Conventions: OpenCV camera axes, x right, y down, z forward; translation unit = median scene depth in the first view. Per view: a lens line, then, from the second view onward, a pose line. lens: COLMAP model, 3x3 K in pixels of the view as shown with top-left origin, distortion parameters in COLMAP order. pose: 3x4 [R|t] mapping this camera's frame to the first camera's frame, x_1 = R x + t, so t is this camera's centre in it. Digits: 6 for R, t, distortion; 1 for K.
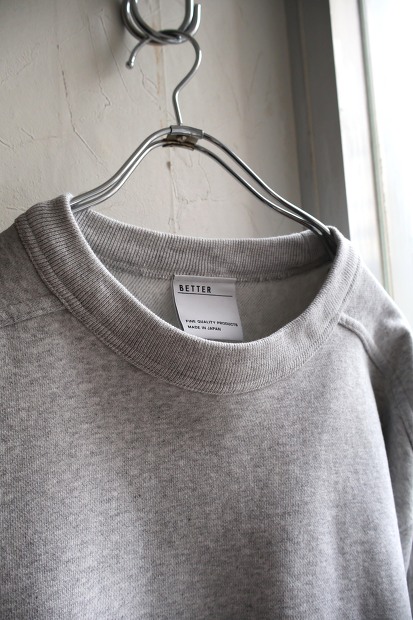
lens RADIAL K [[517.8, 0, 206.5], [0, 517.8, 310.0], [0, 0, 1]] dist [0.002868, -0.000476]
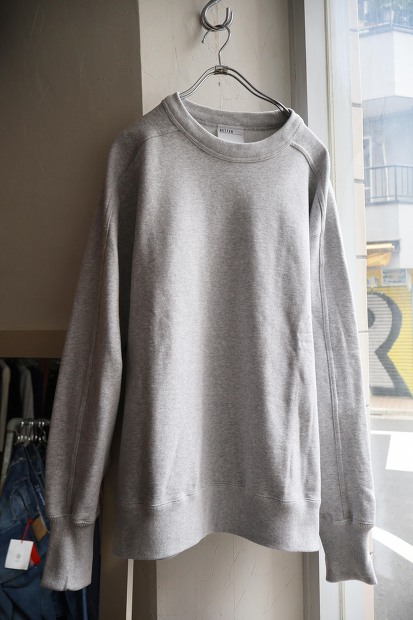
lens RADIAL K [[517.8, 0, 206.5], [0, 517.8, 310.0], [0, 0, 1]] dist [0.002868, -0.000476]
pose [[0.979523, -0.004672, -0.201278, 0.349554], [0.016174, 0.998326, 0.055538, 0.629024], [0.200681, -0.057656, 0.977958, -1.412156]]
